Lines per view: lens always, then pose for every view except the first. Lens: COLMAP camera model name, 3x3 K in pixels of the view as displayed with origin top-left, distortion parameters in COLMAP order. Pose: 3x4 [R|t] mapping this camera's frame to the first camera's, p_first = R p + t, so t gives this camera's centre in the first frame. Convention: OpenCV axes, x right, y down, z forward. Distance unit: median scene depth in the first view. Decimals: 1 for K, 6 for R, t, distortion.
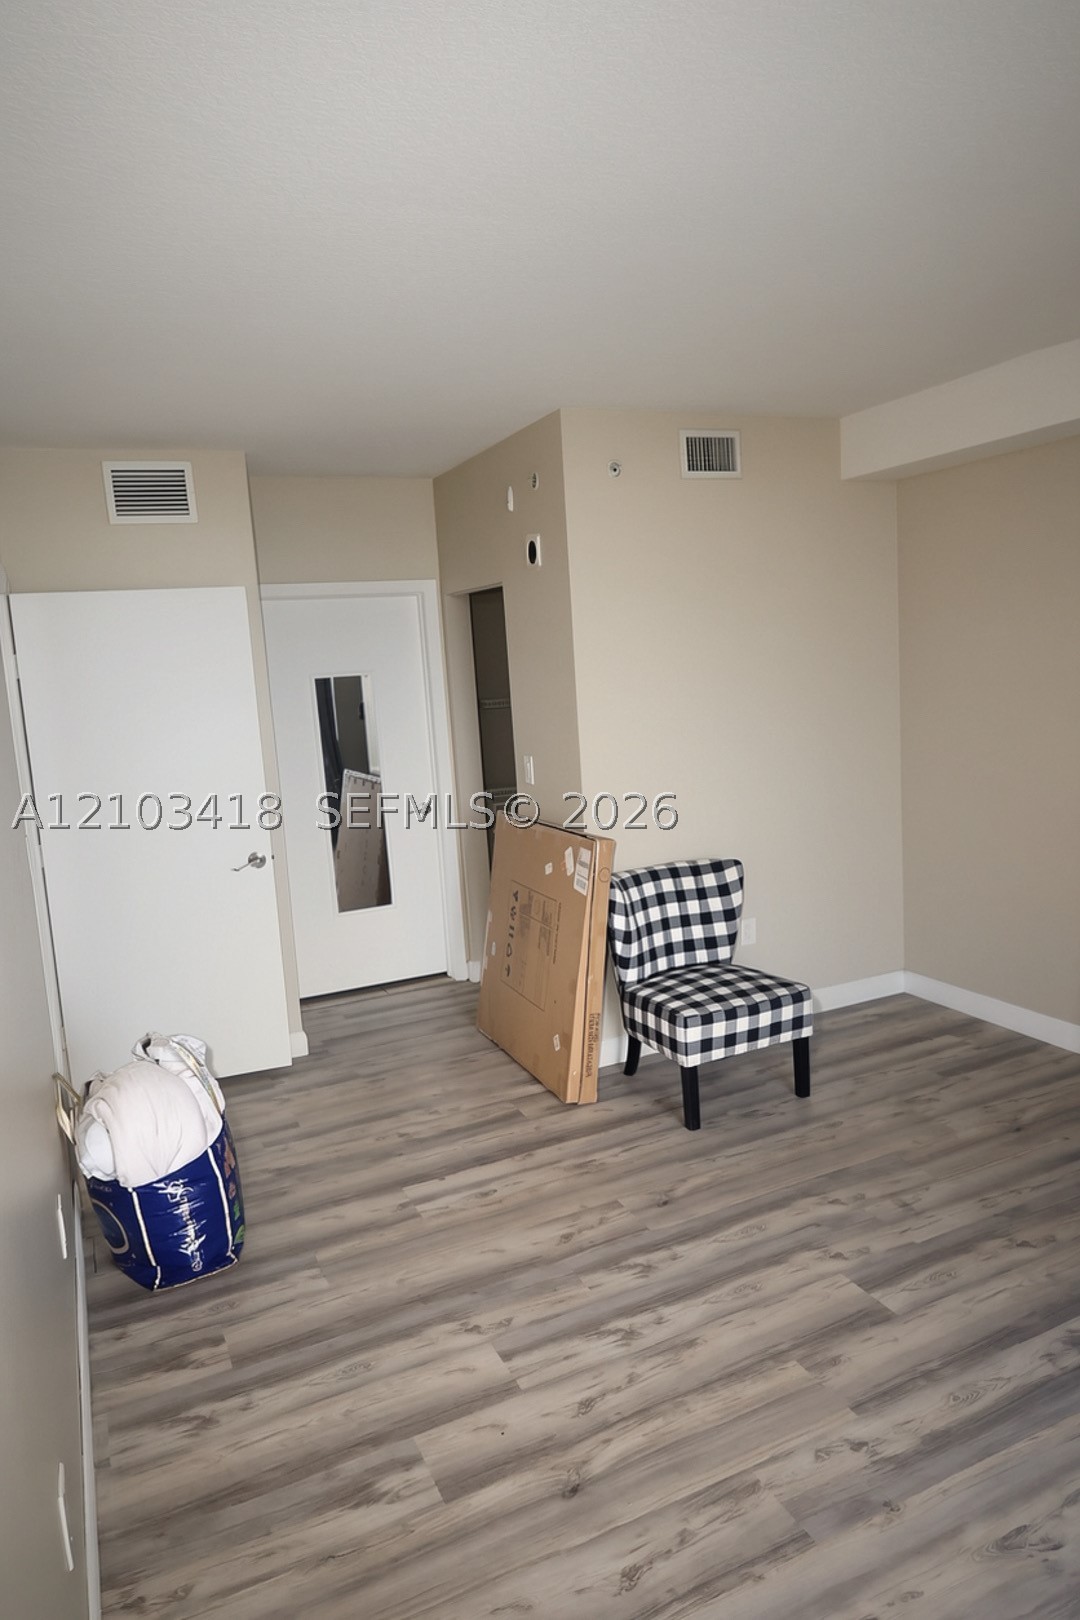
lens RADIAL K [[1048.3, 0, 541.6], [0, 1048.3, 807.2], [0, 0, 1]] dist [0.001193, -0.000546]
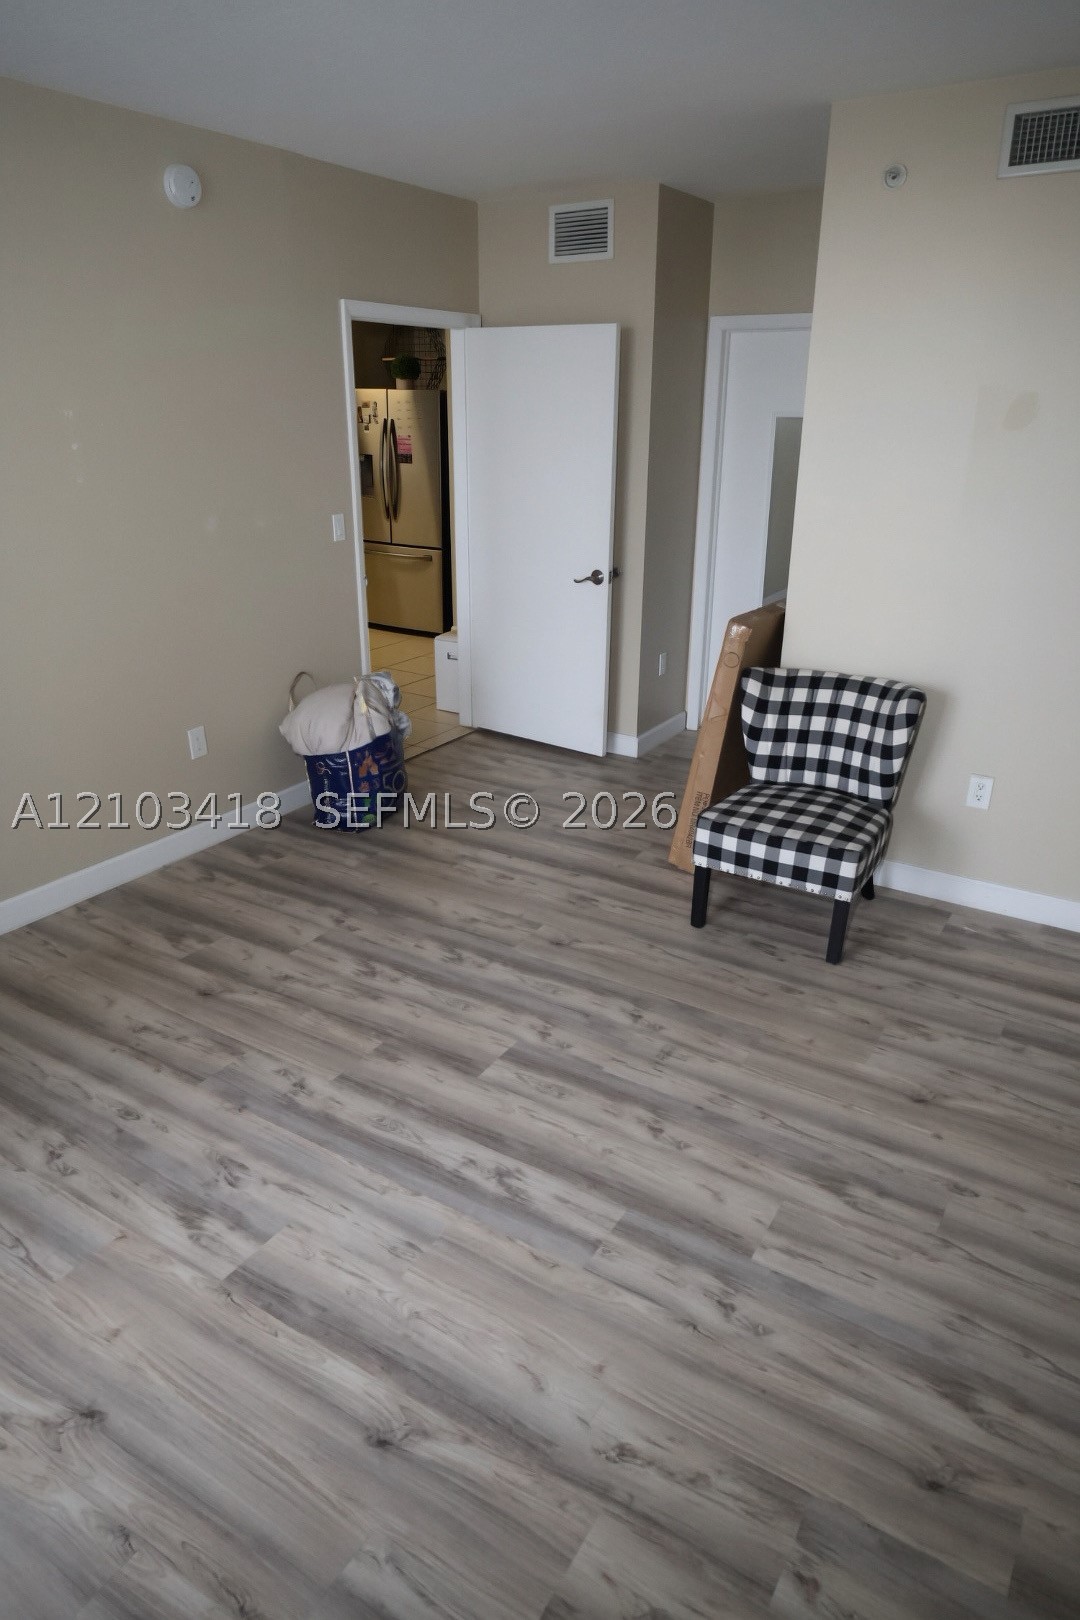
lens RADIAL K [[1048.3, 0, 541.6], [0, 1048.3, 807.2], [0, 0, 1]] dist [0.001193, -0.000546]
pose [[0.546353, 0.367644, -0.752553, 0.911151], [-0.161002, 0.927855, 0.336397, -0.129767], [0.821935, -0.062629, 0.566128, 0.377462]]
